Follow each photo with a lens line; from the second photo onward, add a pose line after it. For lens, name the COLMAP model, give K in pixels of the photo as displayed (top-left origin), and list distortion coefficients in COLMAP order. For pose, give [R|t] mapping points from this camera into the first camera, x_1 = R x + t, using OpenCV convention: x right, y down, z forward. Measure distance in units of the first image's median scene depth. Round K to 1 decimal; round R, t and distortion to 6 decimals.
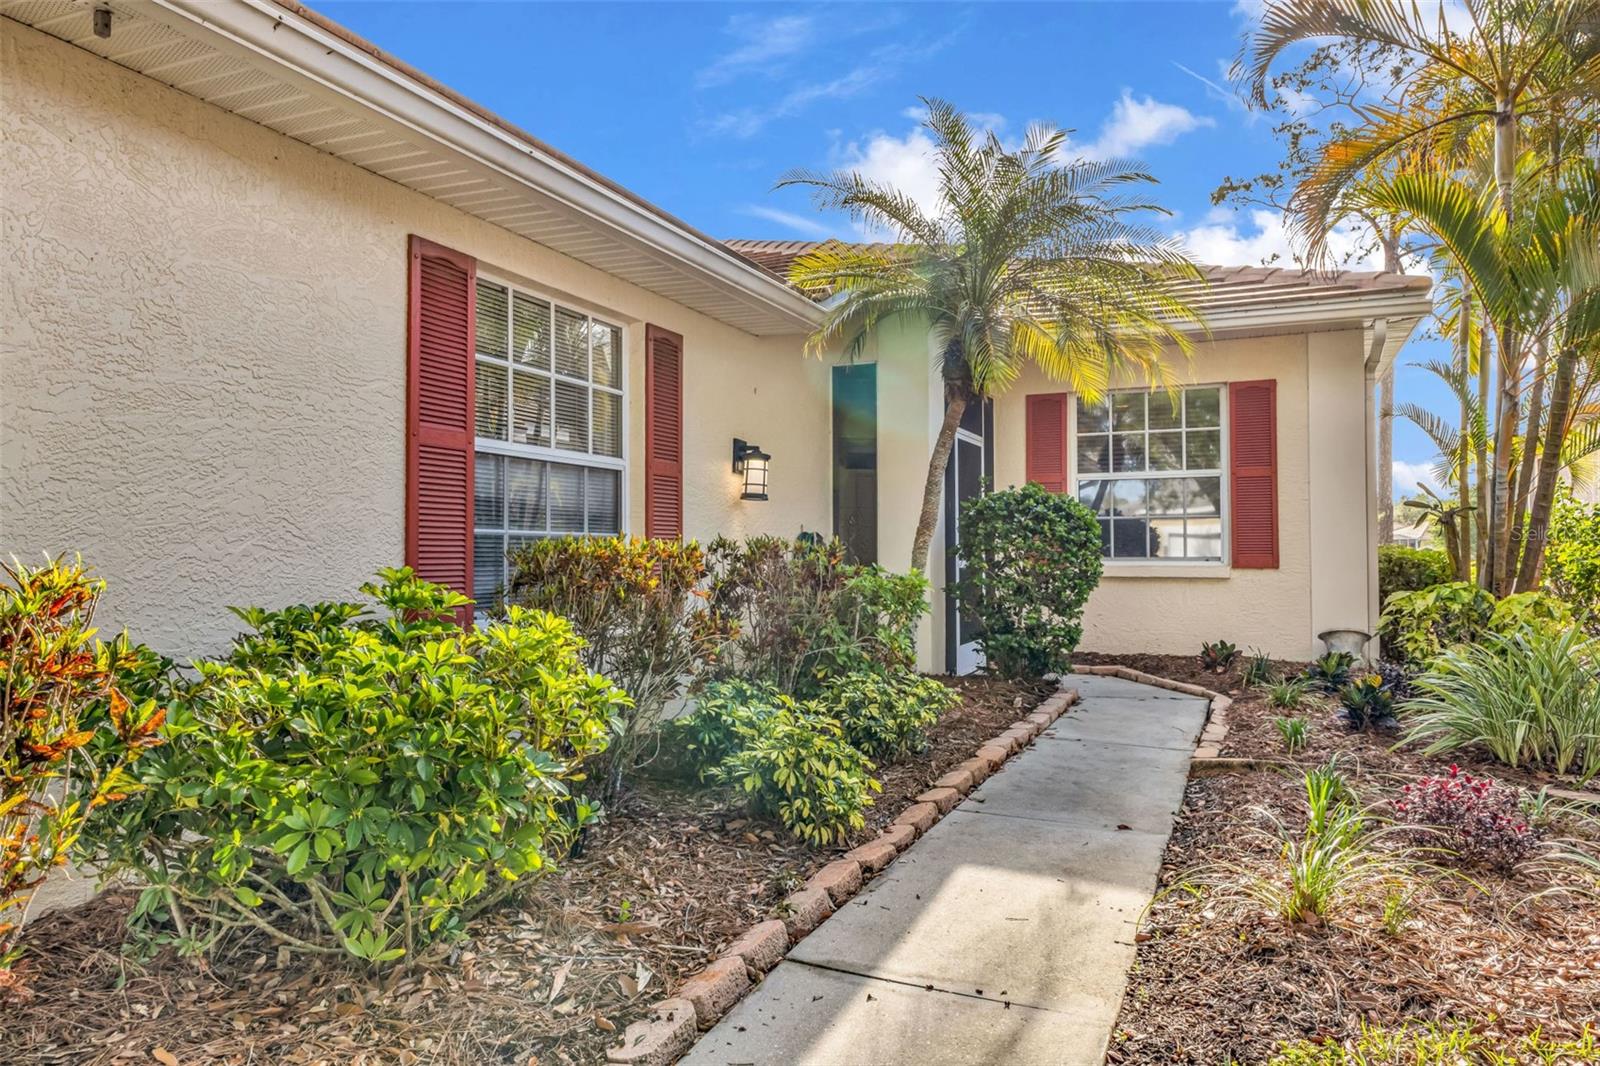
lens RADIAL K [[1035.8, 0, 800.0], [0, 1035.8, 533.0], [0, 0, 1]] dist [-0.006675, -0.004002]
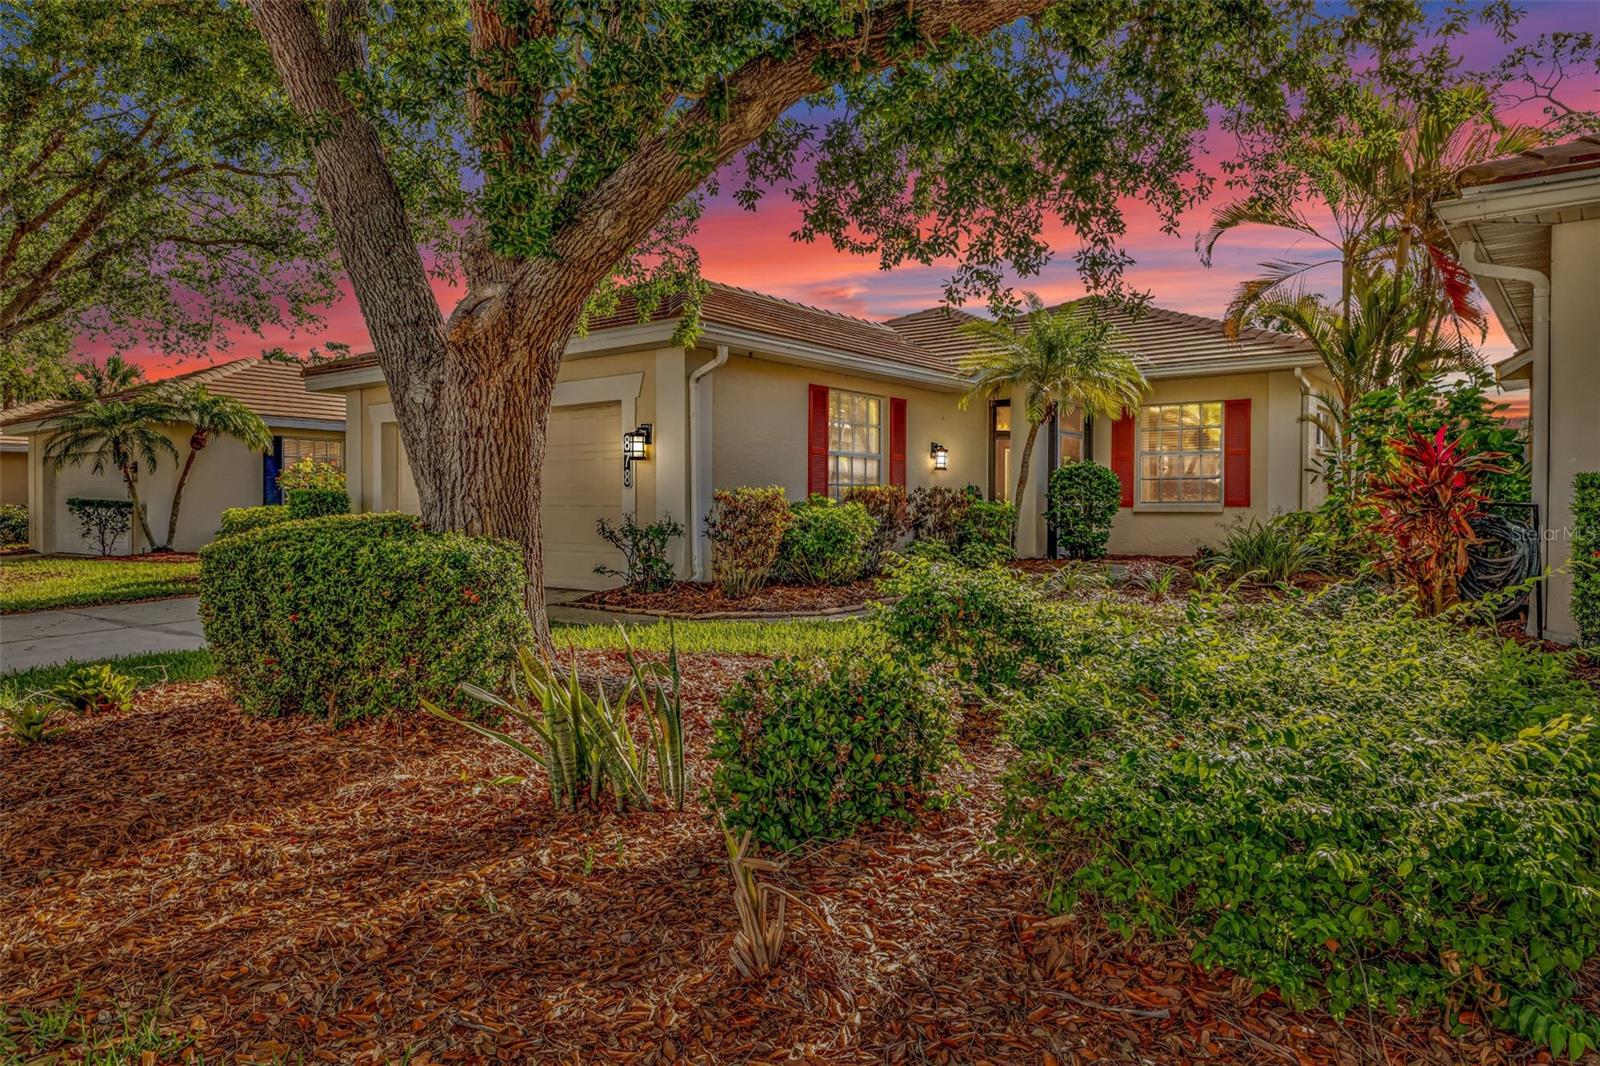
lens RADIAL K [[1035.8, 0, 800.0], [0, 1035.8, 533.0], [0, 0, 1]] dist [-0.006675, -0.004002]
pose [[0.969025, 0.005537, -0.246899, 0.177883], [0.001652, 0.999581, 0.028902, 0.029866], [0.246956, -0.028415, 0.968610, -0.999557]]
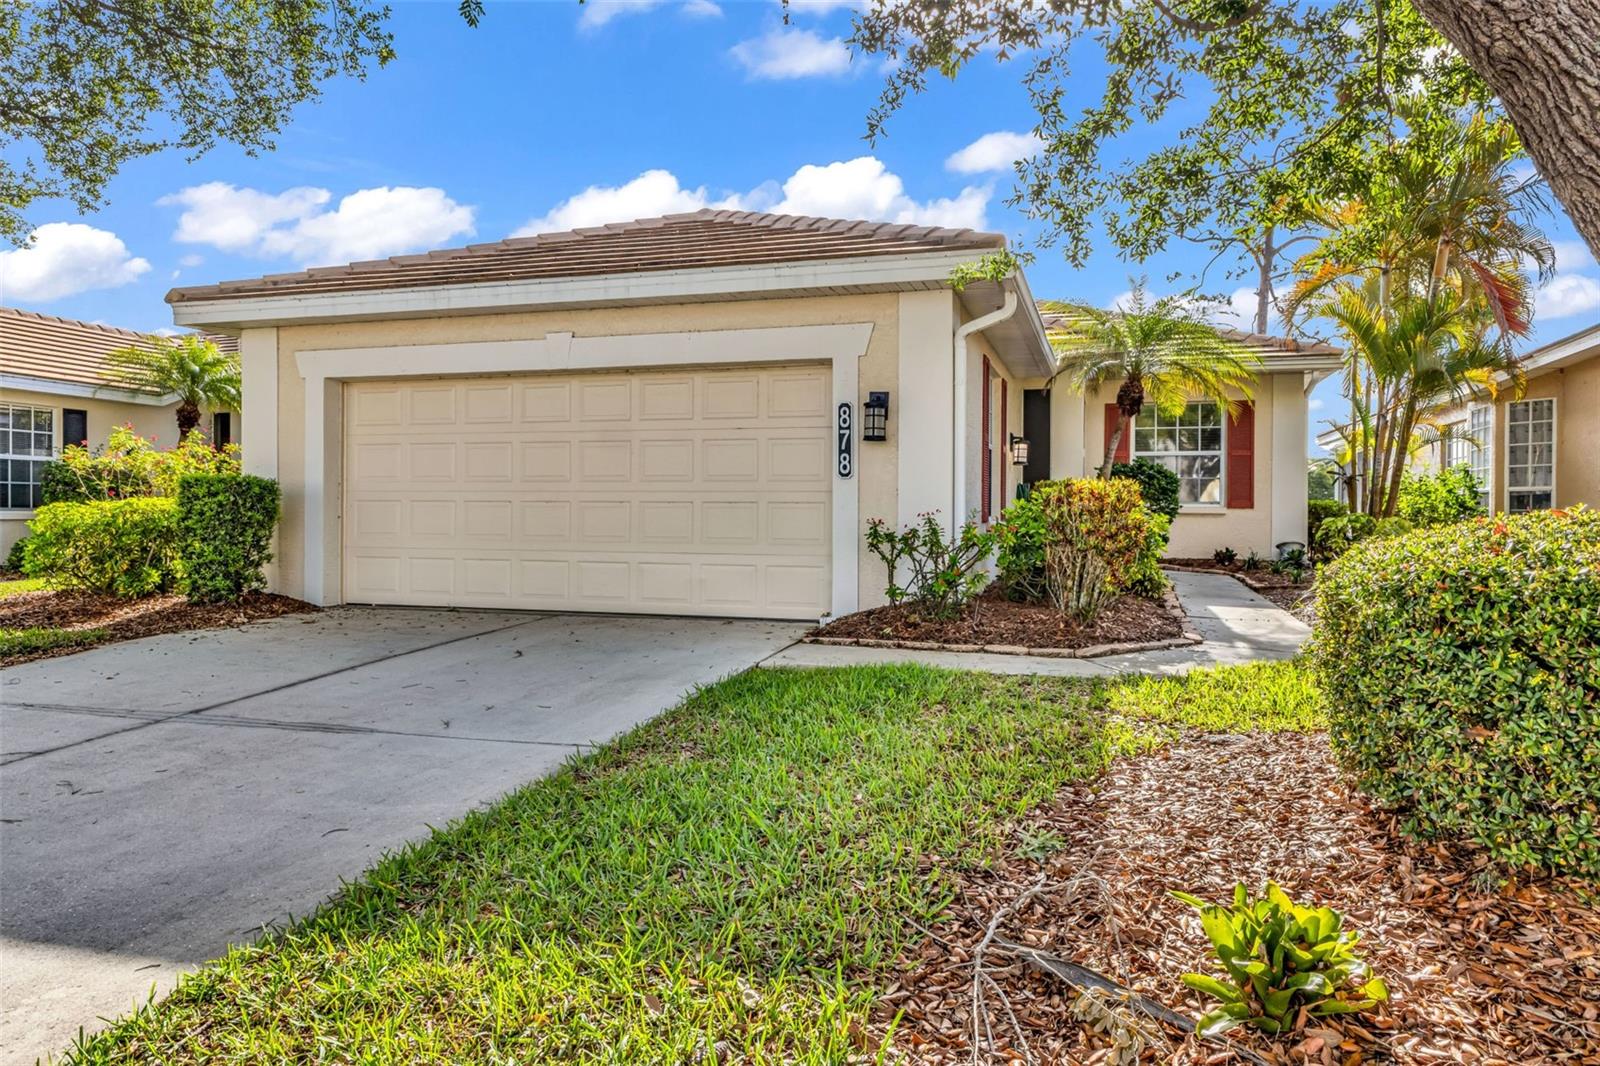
lens RADIAL K [[1035.8, 0, 800.0], [0, 1035.8, 533.0], [0, 0, 1]] dist [-0.006675, -0.004002]
pose [[0.991449, 0.001840, 0.130482, -0.593327], [-0.005505, 0.999600, 0.027734, 0.034987], [-0.130379, -0.028215, 0.991063, -0.714973]]
